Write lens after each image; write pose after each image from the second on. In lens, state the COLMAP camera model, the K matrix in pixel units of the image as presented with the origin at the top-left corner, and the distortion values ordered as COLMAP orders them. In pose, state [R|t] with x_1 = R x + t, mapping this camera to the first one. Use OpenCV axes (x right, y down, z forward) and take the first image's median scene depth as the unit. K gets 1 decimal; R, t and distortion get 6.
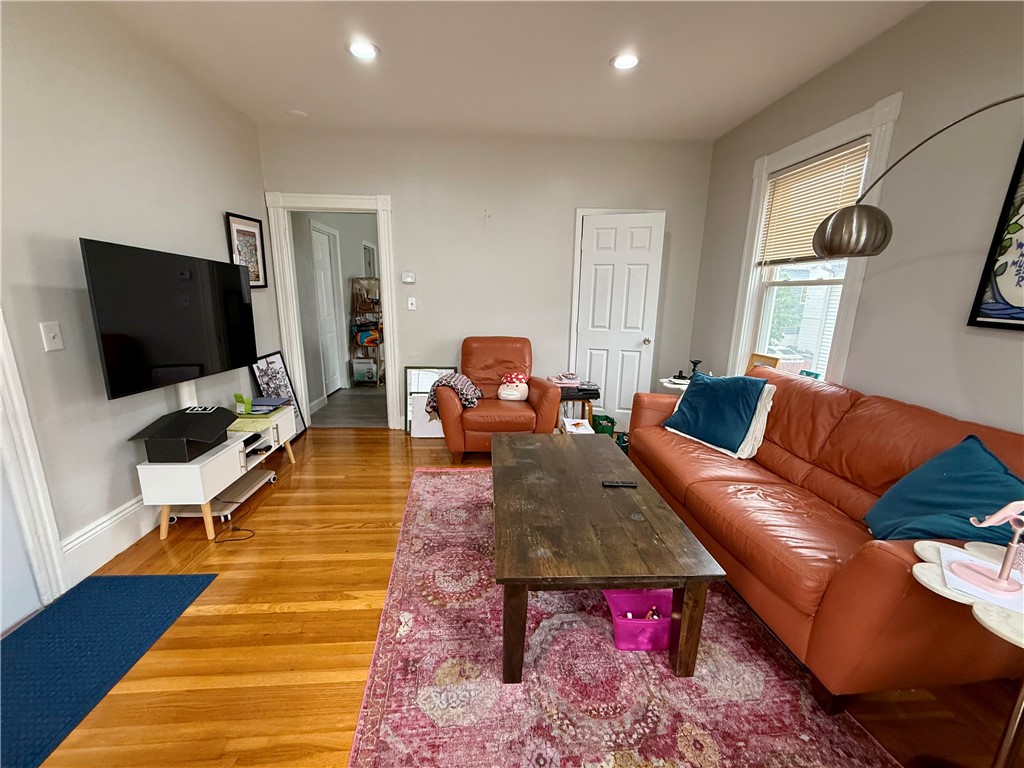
lens RADIAL K [[407.9, 0, 508.2], [0, 407.9, 385.7], [0, 0, 1]] dist [-0.001134, 0.000404]
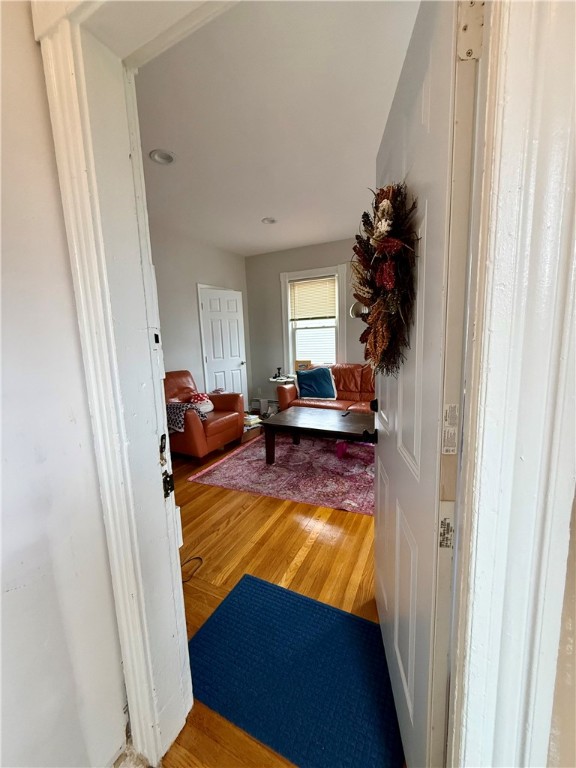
lens RADIAL K [[306.0, 0, 287.7], [0, 306.0, 381.4], [0, 0, 1]] dist [-0.001134, 0.000404]
pose [[0.504510, -0.160664, 0.848326, -1.058986], [0.236847, 0.970596, 0.042966, -0.068994], [-0.830285, 0.179247, 0.527728, 0.269971]]
